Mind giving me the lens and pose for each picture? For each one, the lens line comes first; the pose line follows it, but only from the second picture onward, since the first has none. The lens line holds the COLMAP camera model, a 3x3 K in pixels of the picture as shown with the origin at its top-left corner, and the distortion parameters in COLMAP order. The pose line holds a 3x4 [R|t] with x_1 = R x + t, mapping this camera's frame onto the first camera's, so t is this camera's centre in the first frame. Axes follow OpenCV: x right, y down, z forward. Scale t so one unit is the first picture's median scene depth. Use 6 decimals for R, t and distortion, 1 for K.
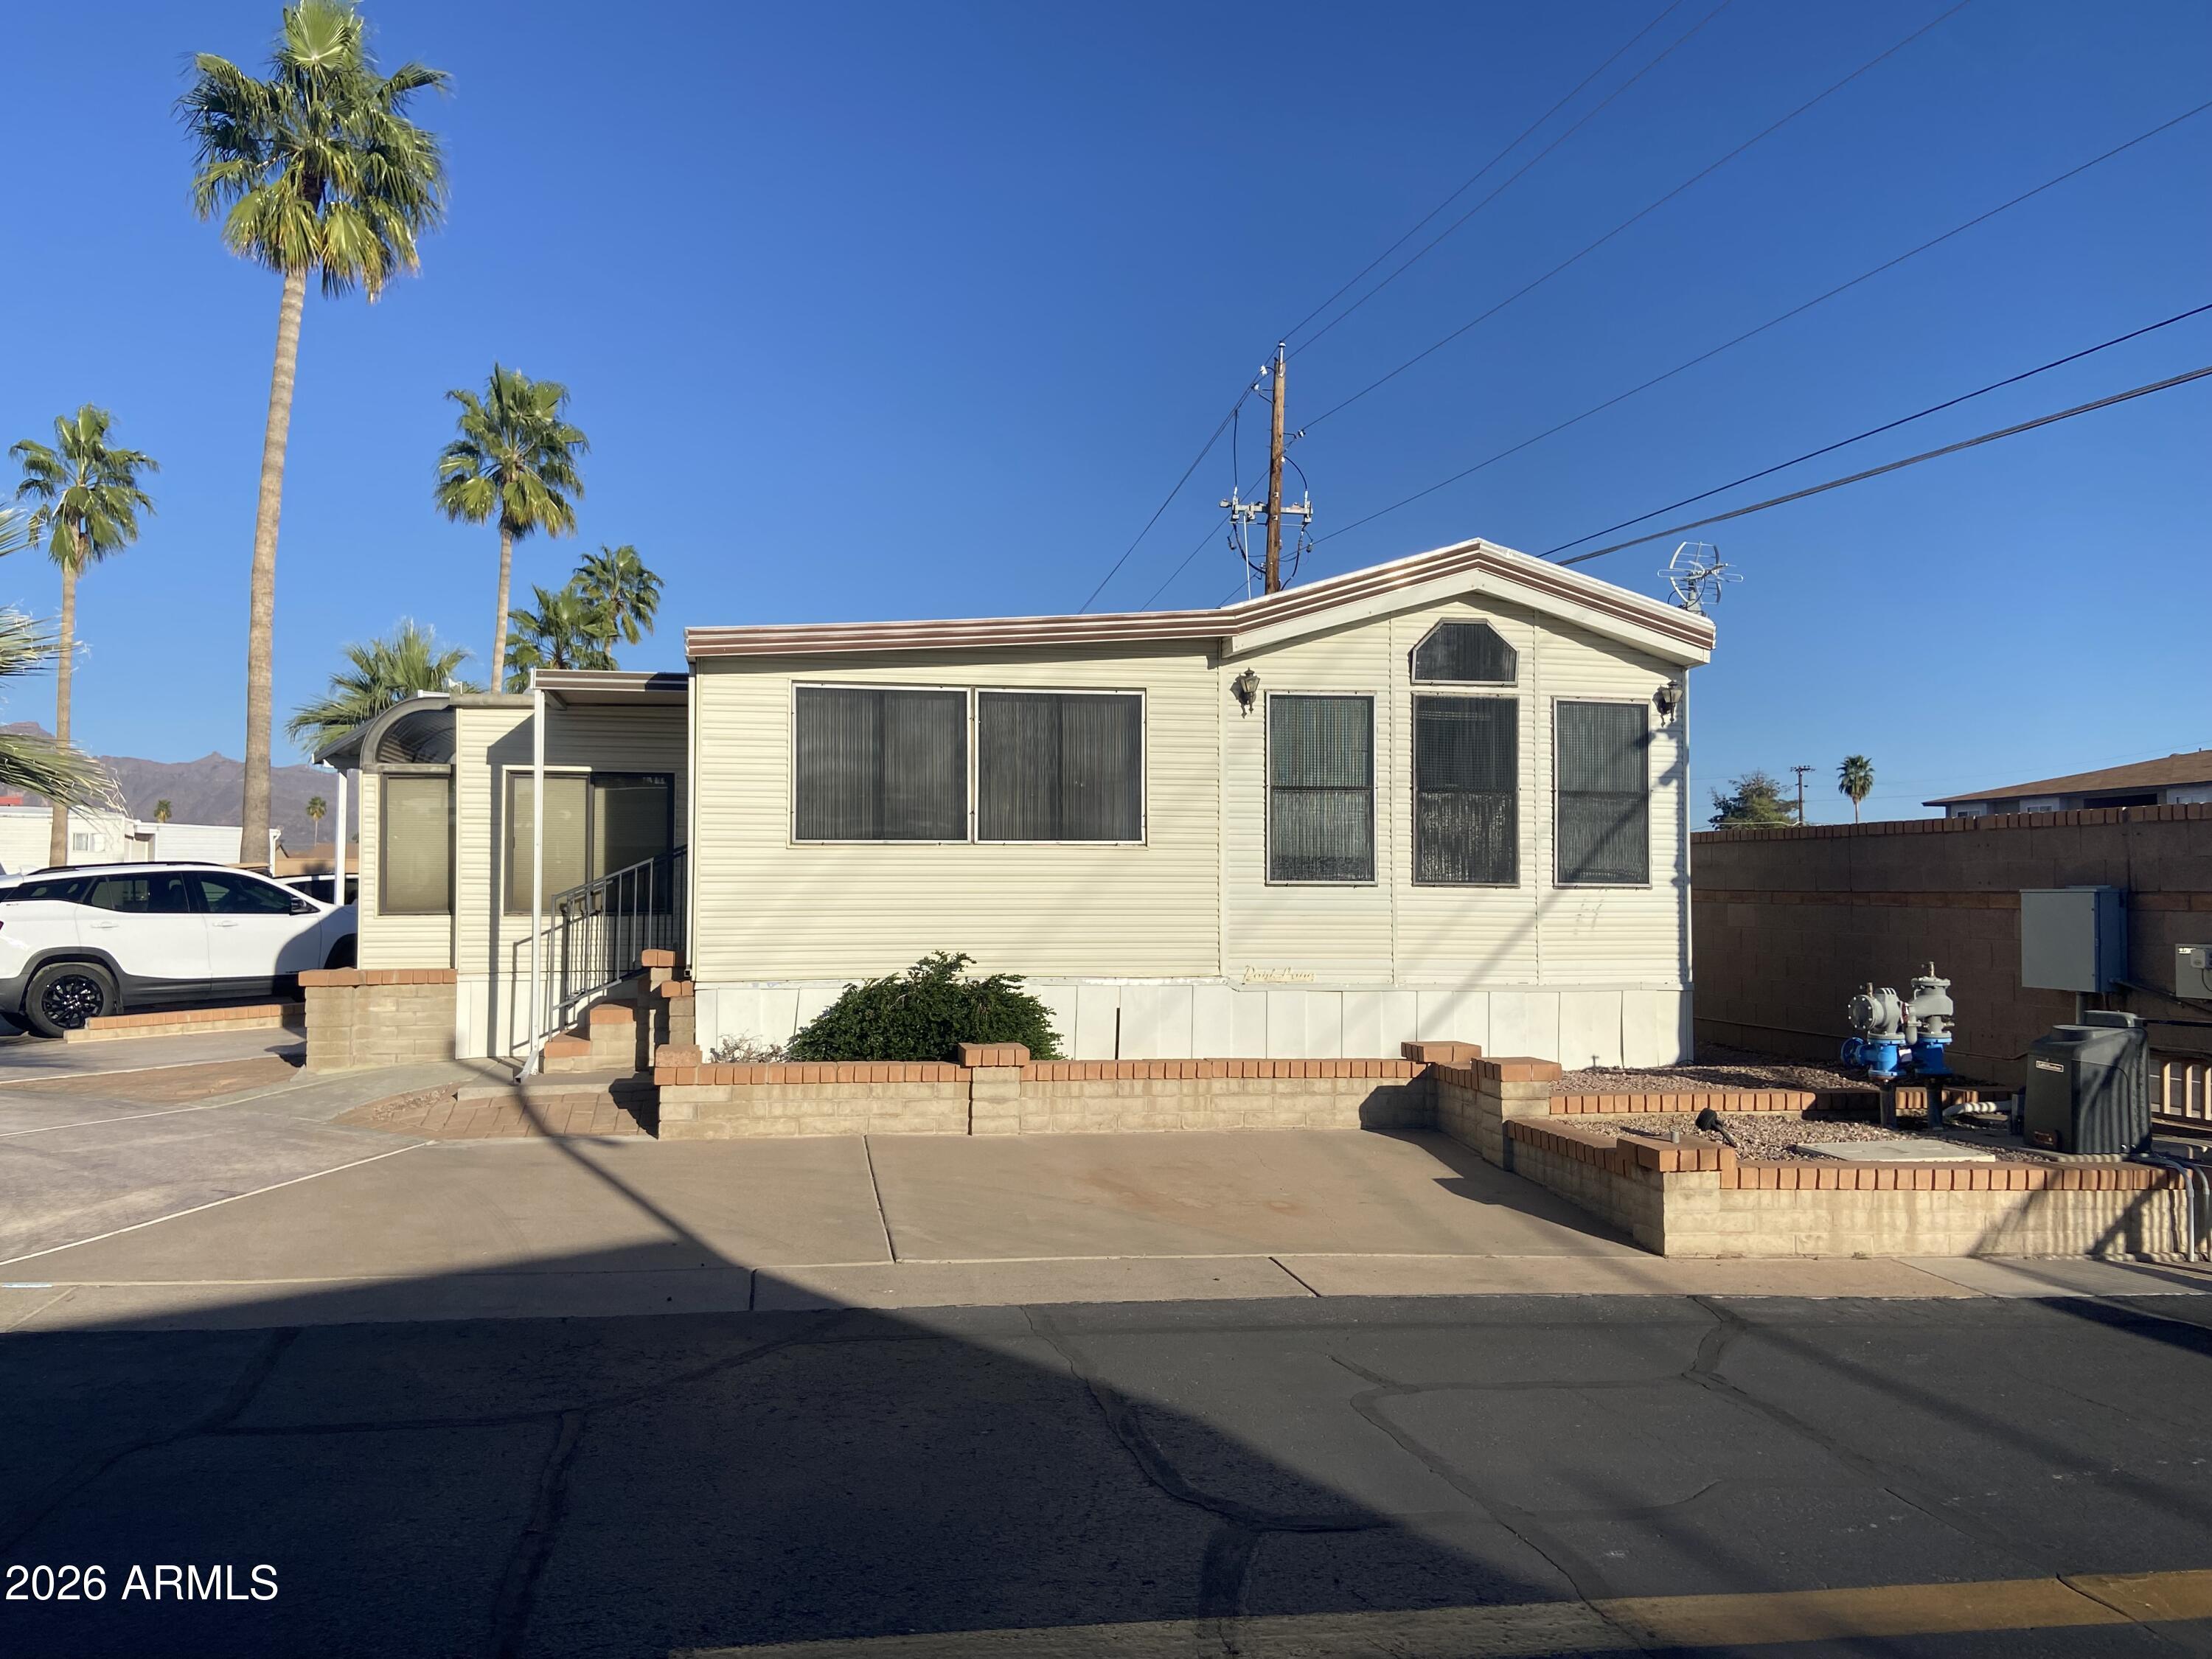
lens RADIAL K [[1673.1, 0, 1078.1], [0, 1673.1, 830.0], [0, 0, 1]] dist [0.127724, -0.169906]
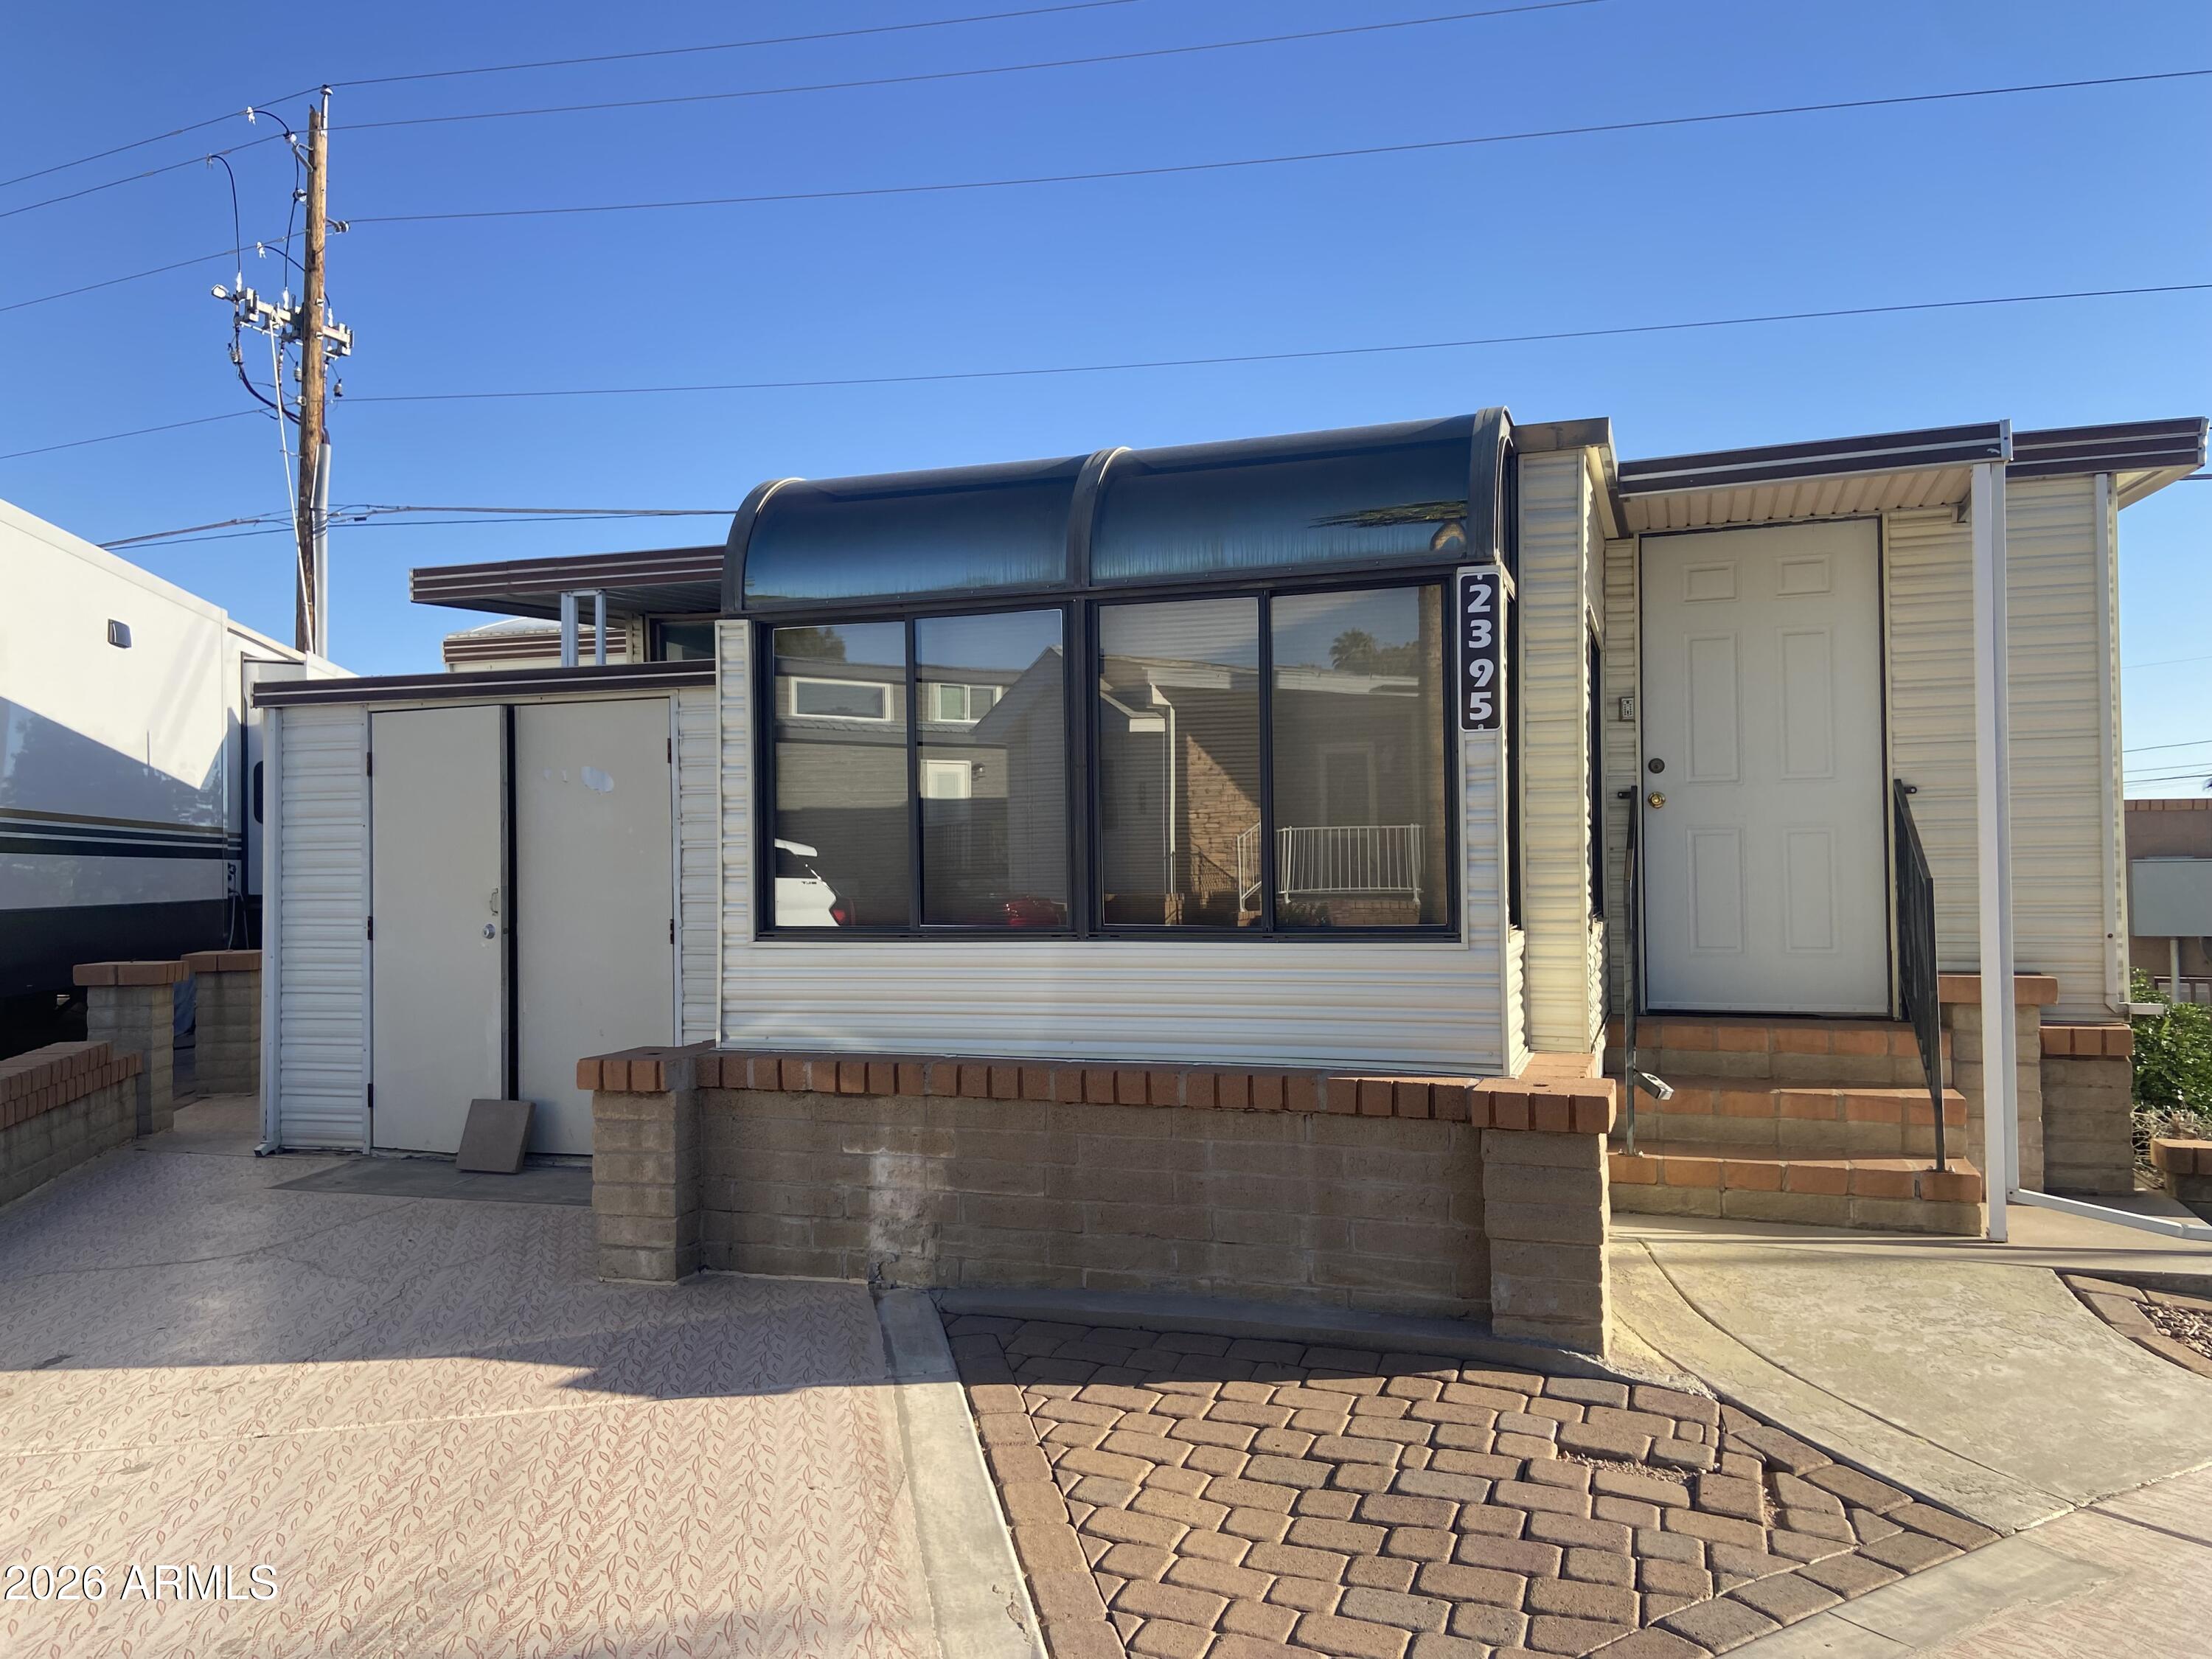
lens RADIAL K [[1682.0, 0, 1098.6], [0, 1682.0, 843.4], [0, 0, 1]] dist [0.131091, -0.174086]
pose [[0.499527, 0.006627, 0.866273, -0.851417], [-0.022138, 0.999742, 0.005118, 0.029973], [-0.866015, -0.021735, 0.499545, 0.935025]]
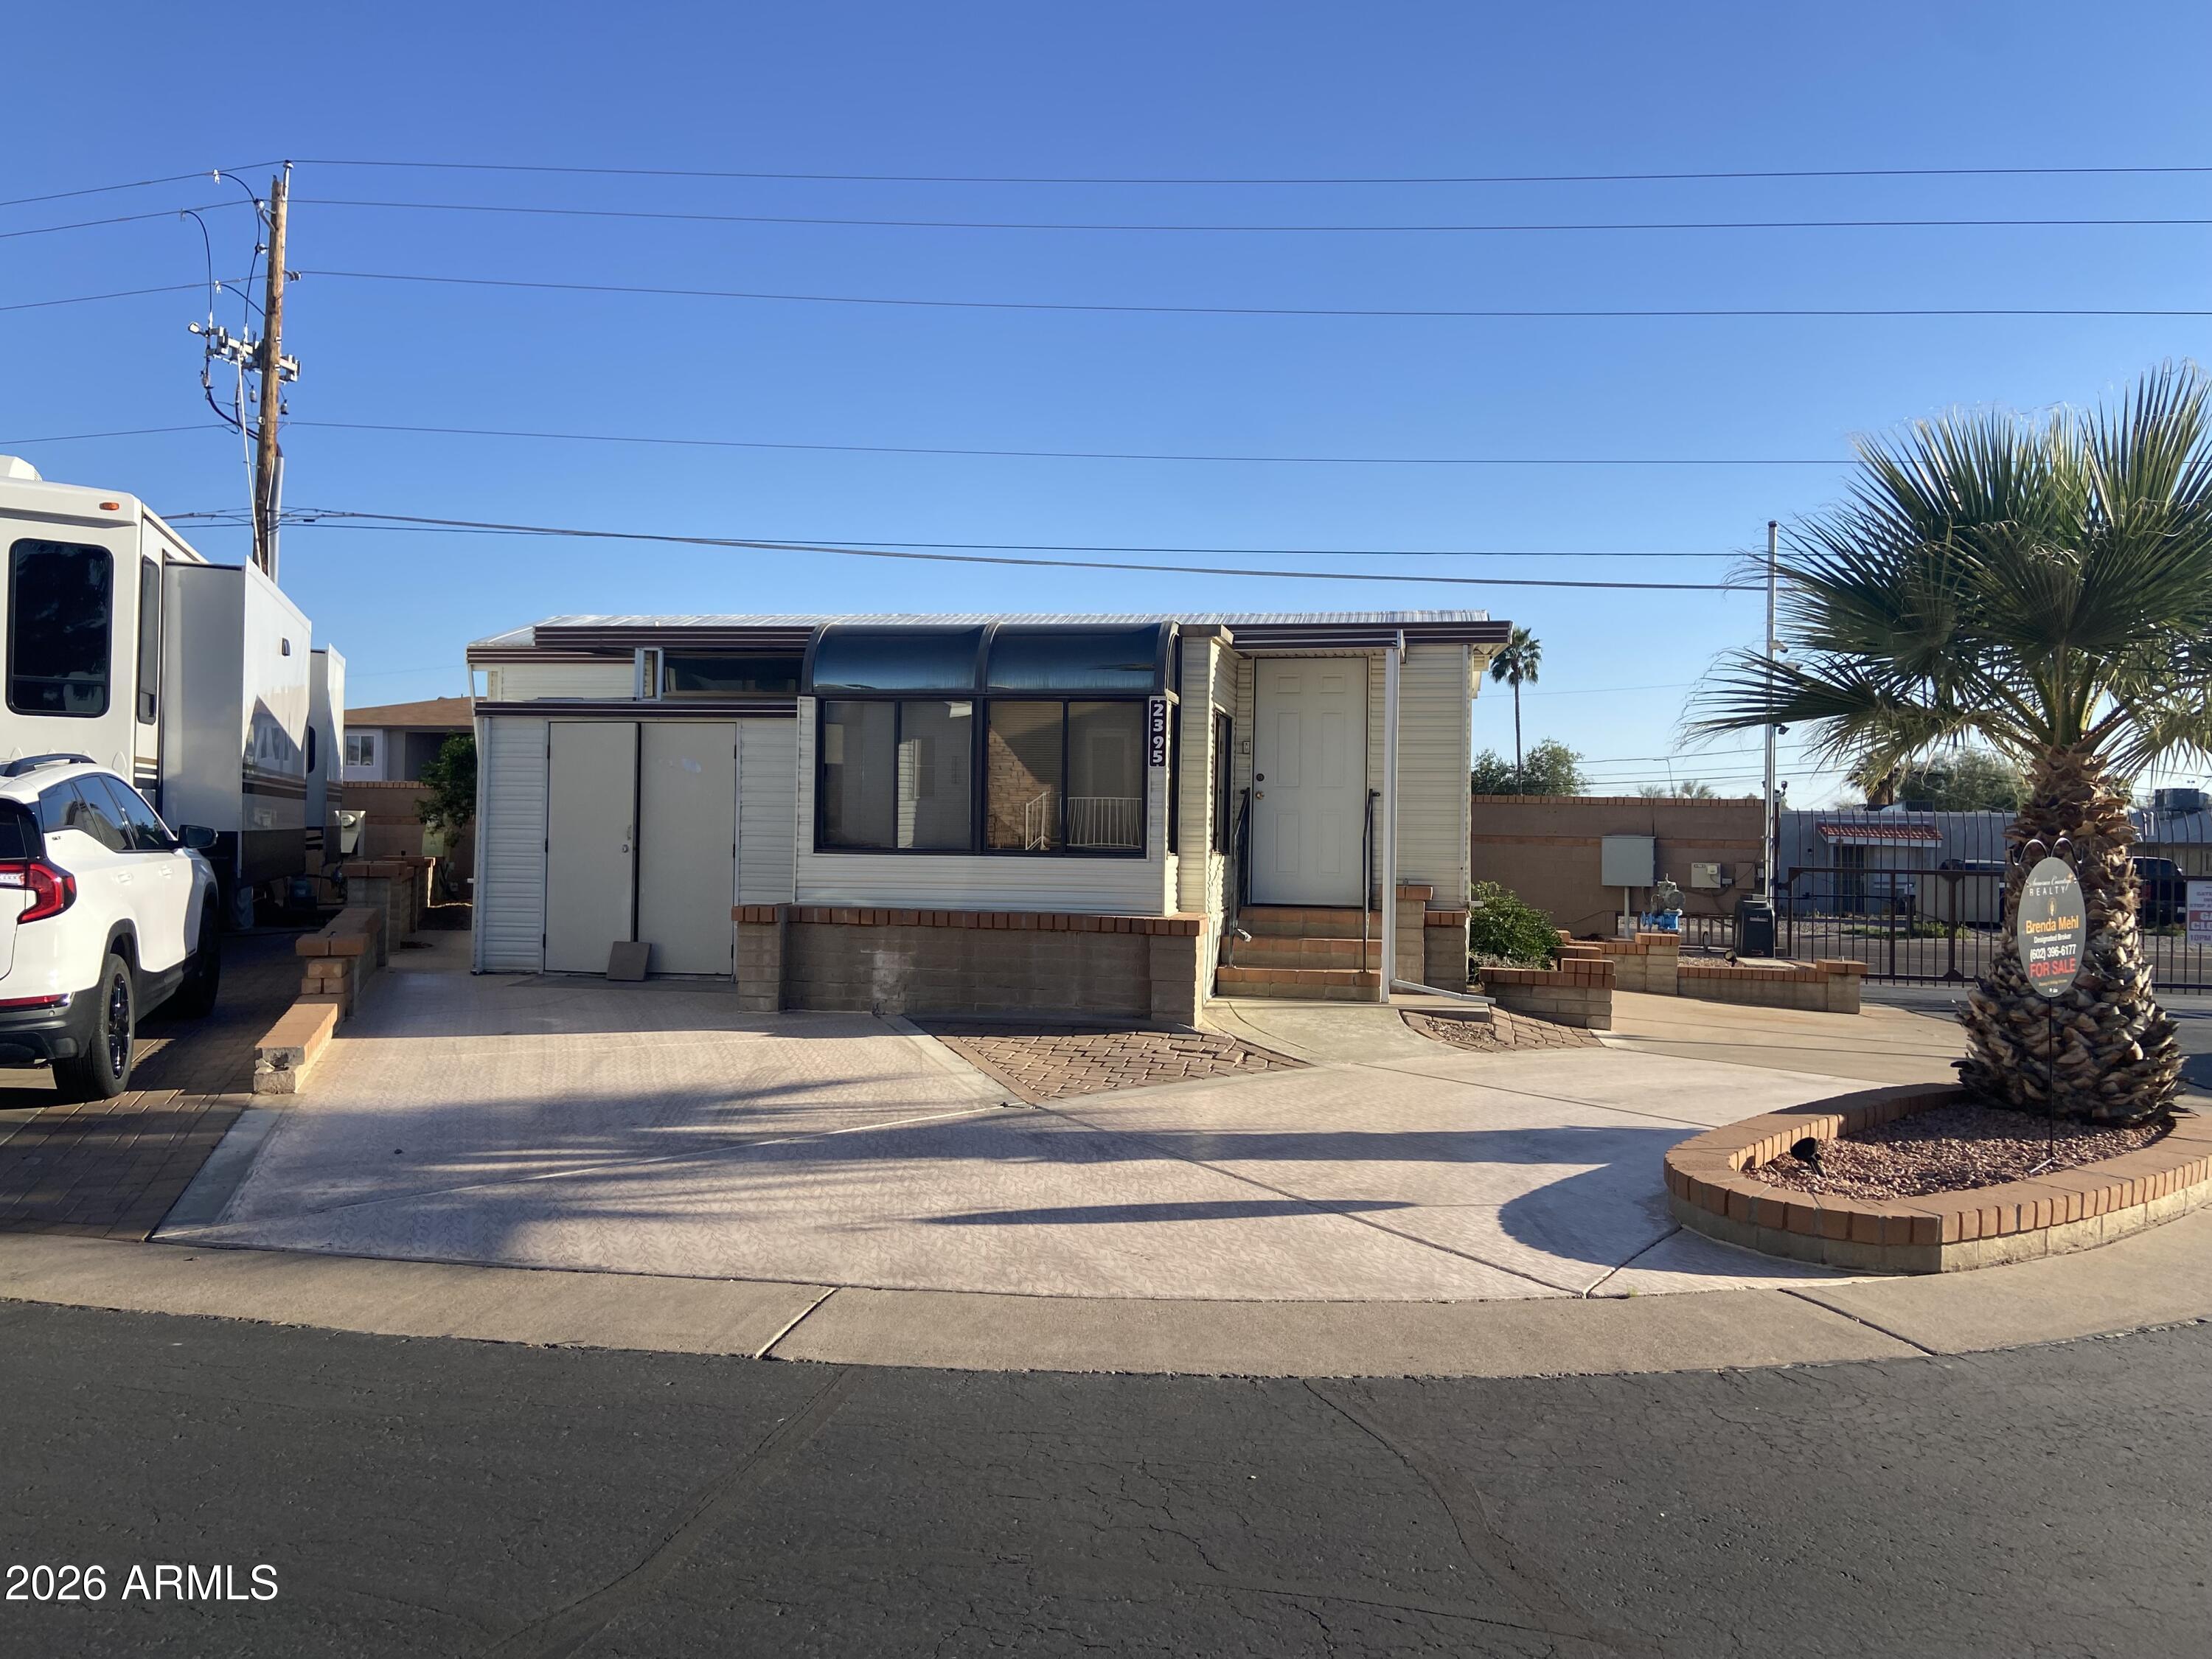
lens RADIAL K [[1672.5, 0, 1106.7], [0, 1672.5, 837.1], [0, 0, 1]] dist [0.136464, -0.186006]
pose [[0.370848, 0.001039, 0.928693, -1.331157], [-0.051613, 0.998477, 0.019494, 0.024925], [-0.927258, -0.055162, 0.370337, 0.737249]]
